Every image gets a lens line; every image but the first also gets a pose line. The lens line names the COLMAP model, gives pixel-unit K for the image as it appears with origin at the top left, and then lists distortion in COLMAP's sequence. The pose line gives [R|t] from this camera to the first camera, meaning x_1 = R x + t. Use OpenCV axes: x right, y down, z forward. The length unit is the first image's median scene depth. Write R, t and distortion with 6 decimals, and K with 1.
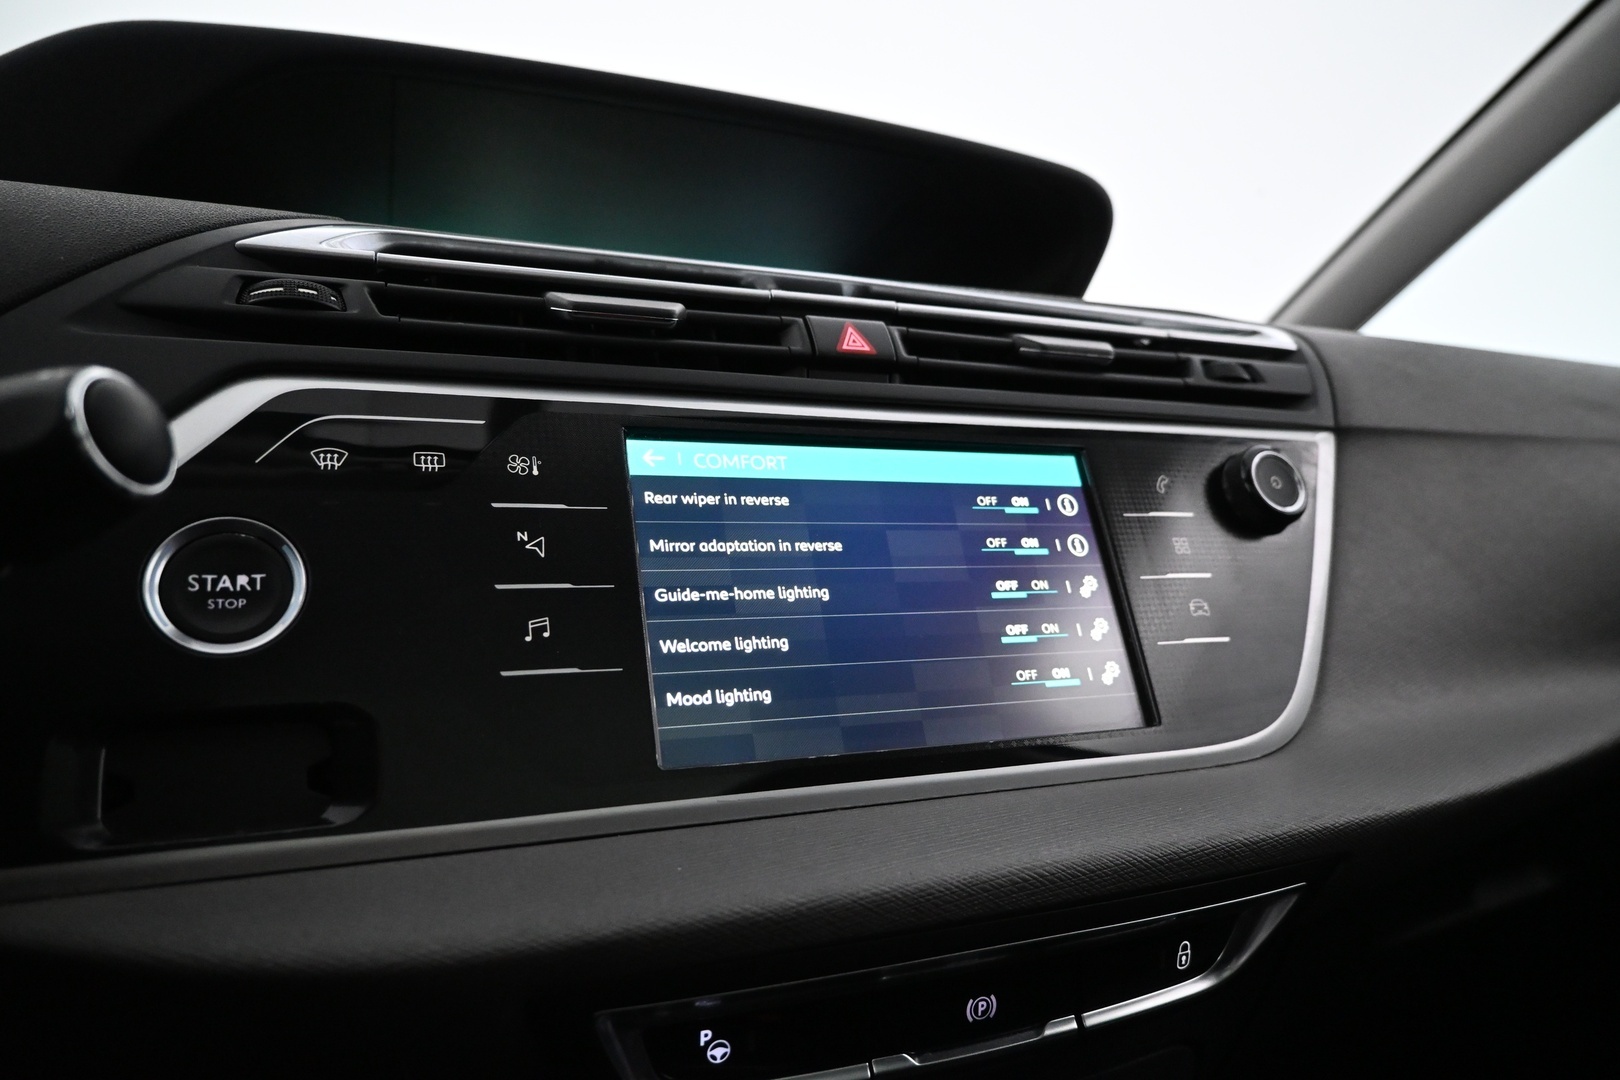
lens RADIAL K [[1119.2, 0, 808.3], [0, 1119.2, 535.9], [0, 0, 1]] dist [-0.009229, 0.003327]
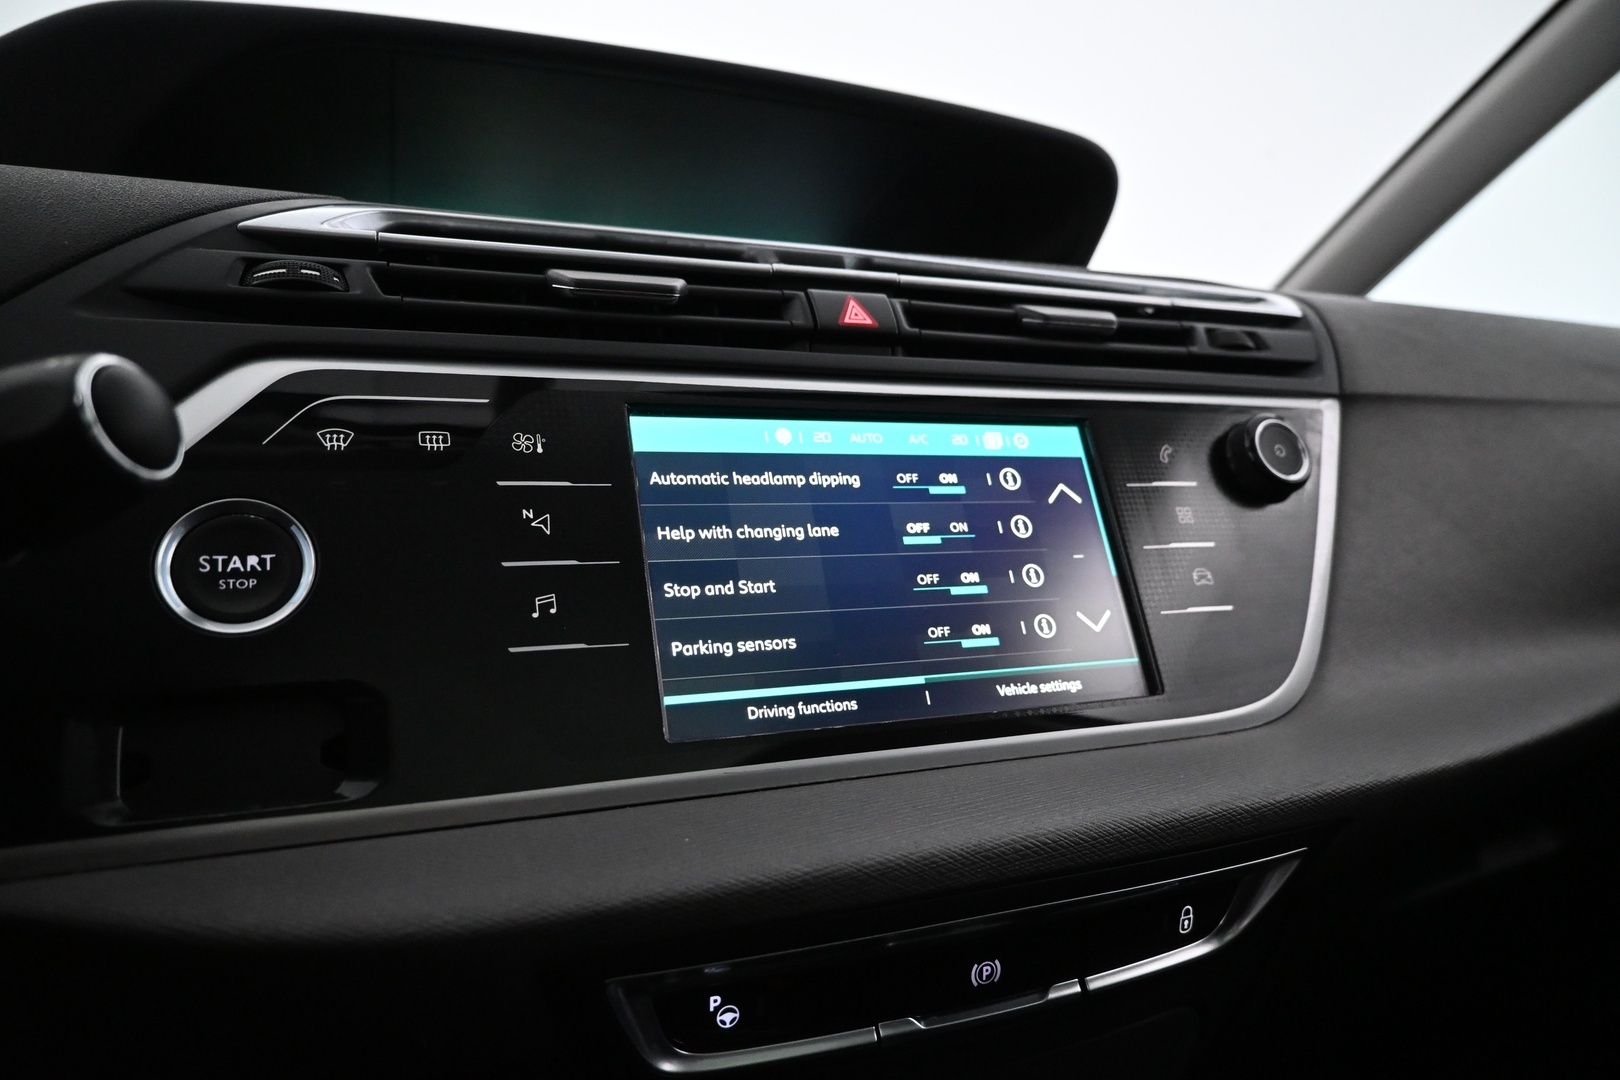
lens RADIAL K [[1119.2, 0, 807.8], [0, 1119.2, 537.7], [0, 0, 1]] dist [-0.009229, 0.003327]
pose [[0.999905, -0.010338, -0.009138, 0.005788], [0.010596, 0.999530, 0.028749, -0.004286], [0.008837, -0.028844, 0.999545, -0.007222]]
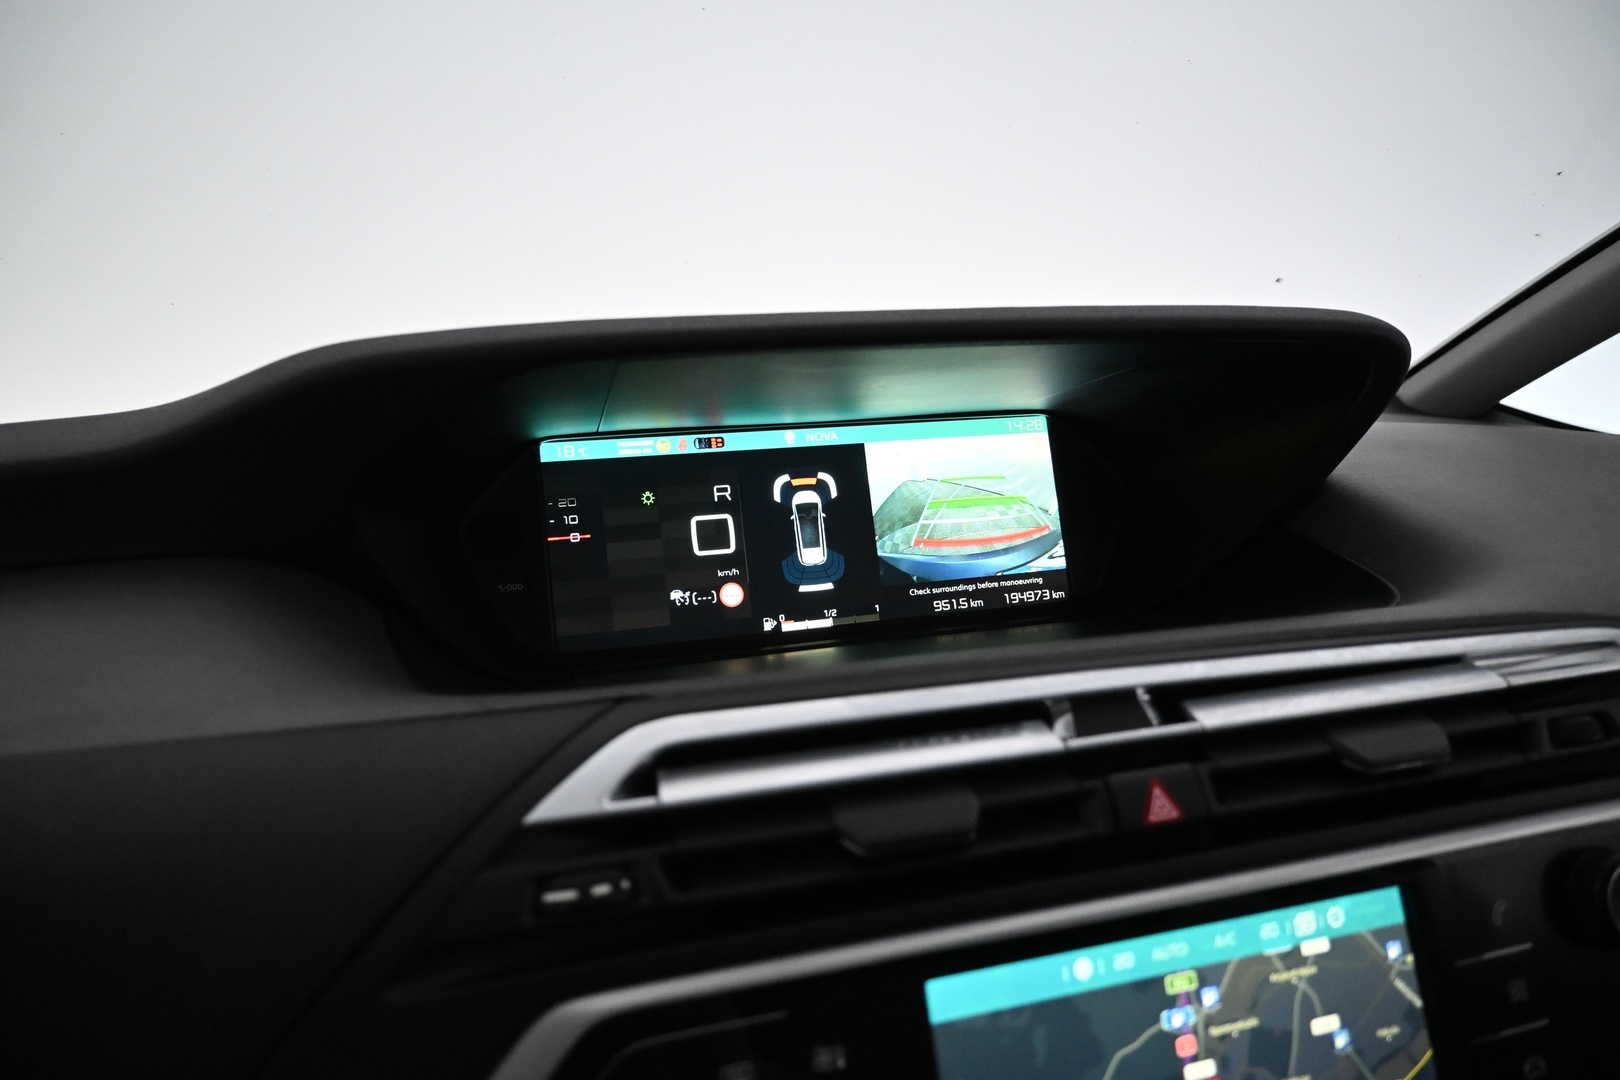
lens RADIAL K [[1119.2, 0, 813.0], [0, 1119.2, 536.3], [0, 0, 1]] dist [-0.009229, 0.003327]
pose [[0.990548, 0.004297, -0.137101, -0.134895], [0.023308, 0.979701, 0.199104, -0.676427], [0.135174, -0.200418, 0.970341, 0.152865]]
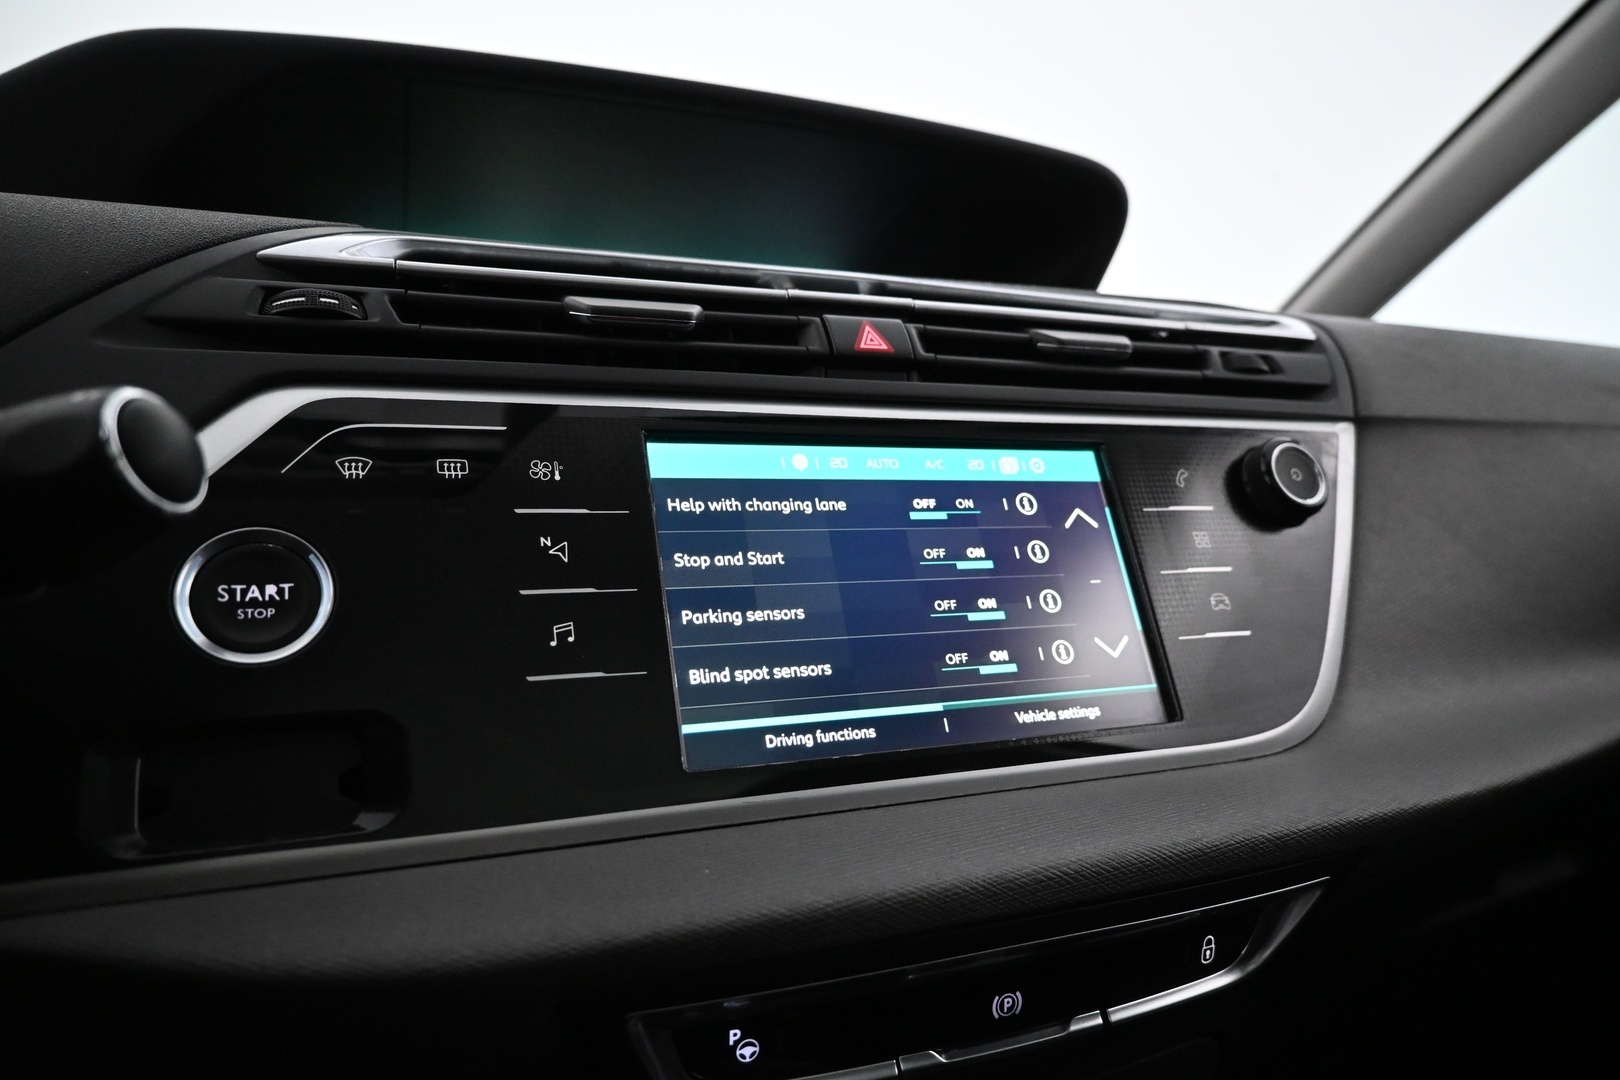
lens RADIAL K [[1119.2, 0, 807.4], [0, 1119.2, 536.7], [0, 0, 1]] dist [-0.009229, 0.003327]
pose [[0.999843, -0.012042, -0.013000, -0.006531], [0.012195, 0.999857, 0.011747, -0.012458], [0.012857, -0.011904, 0.999846, -0.003419]]
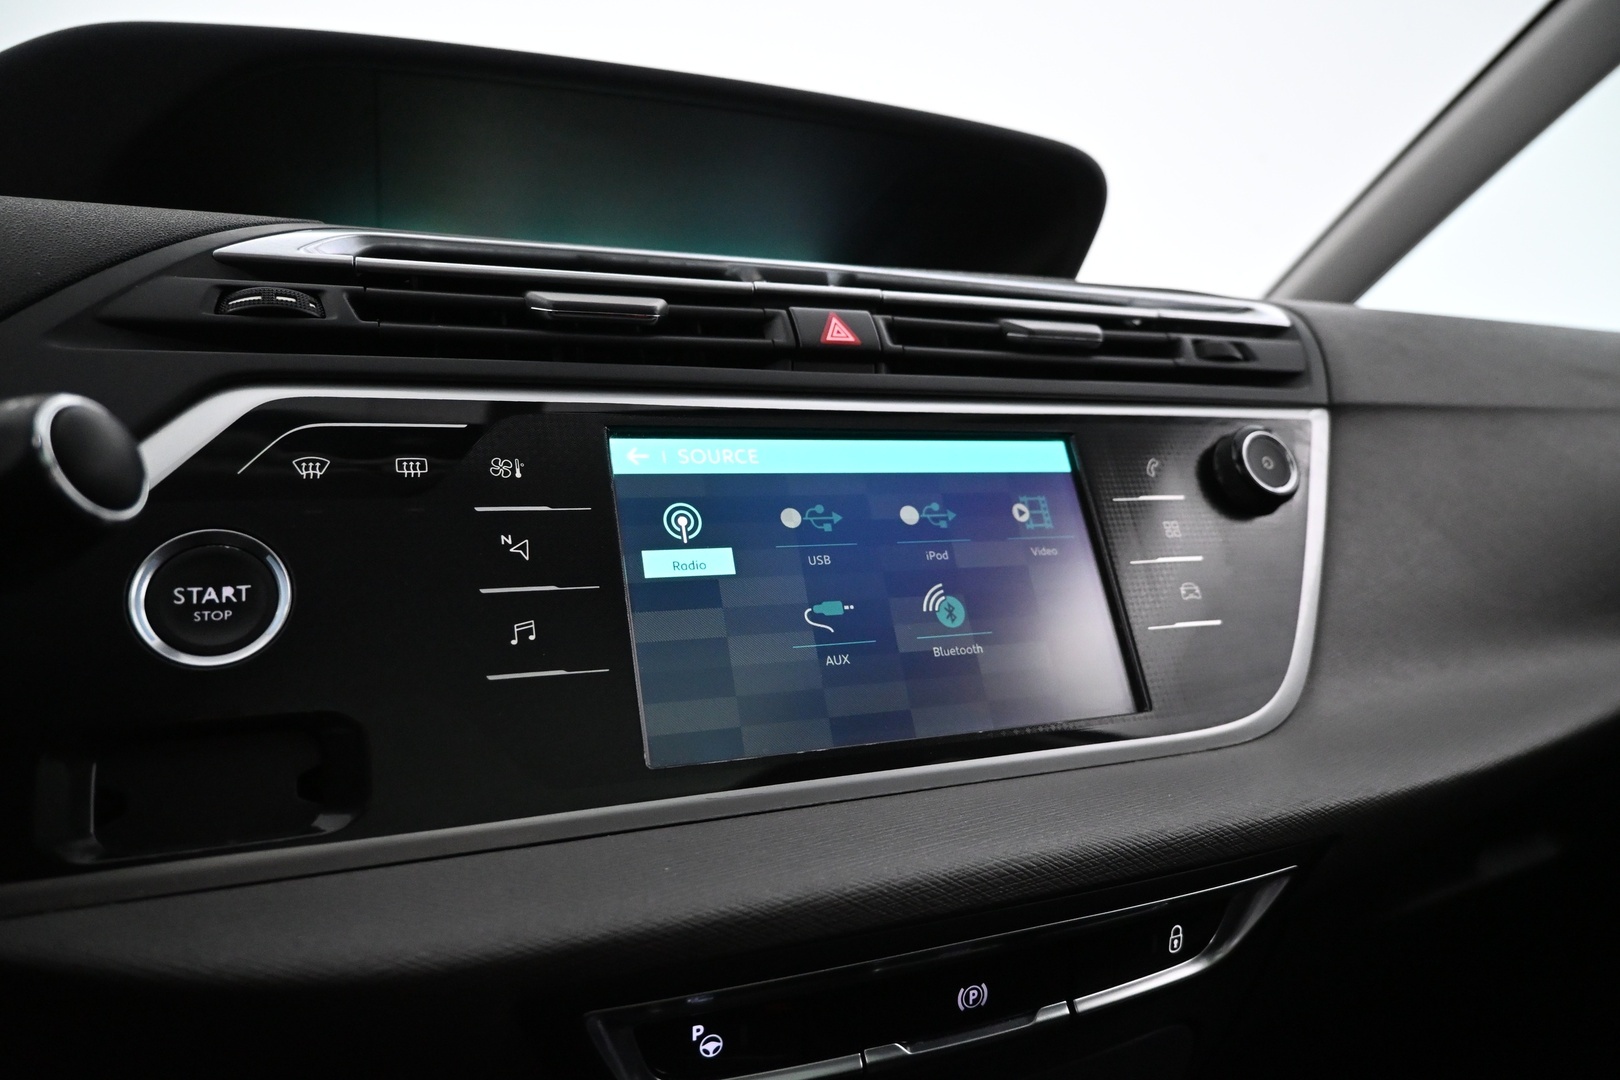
lens RADIAL K [[1119.2, 0, 807.8], [0, 1119.2, 538.0], [0, 0, 1]] dist [-0.009229, 0.003327]
pose [[0.999721, -0.020904, -0.011009, 0.024600], [0.021192, 0.999417, 0.026771, -0.021336], [0.010443, -0.026997, 0.999581, -0.000443]]
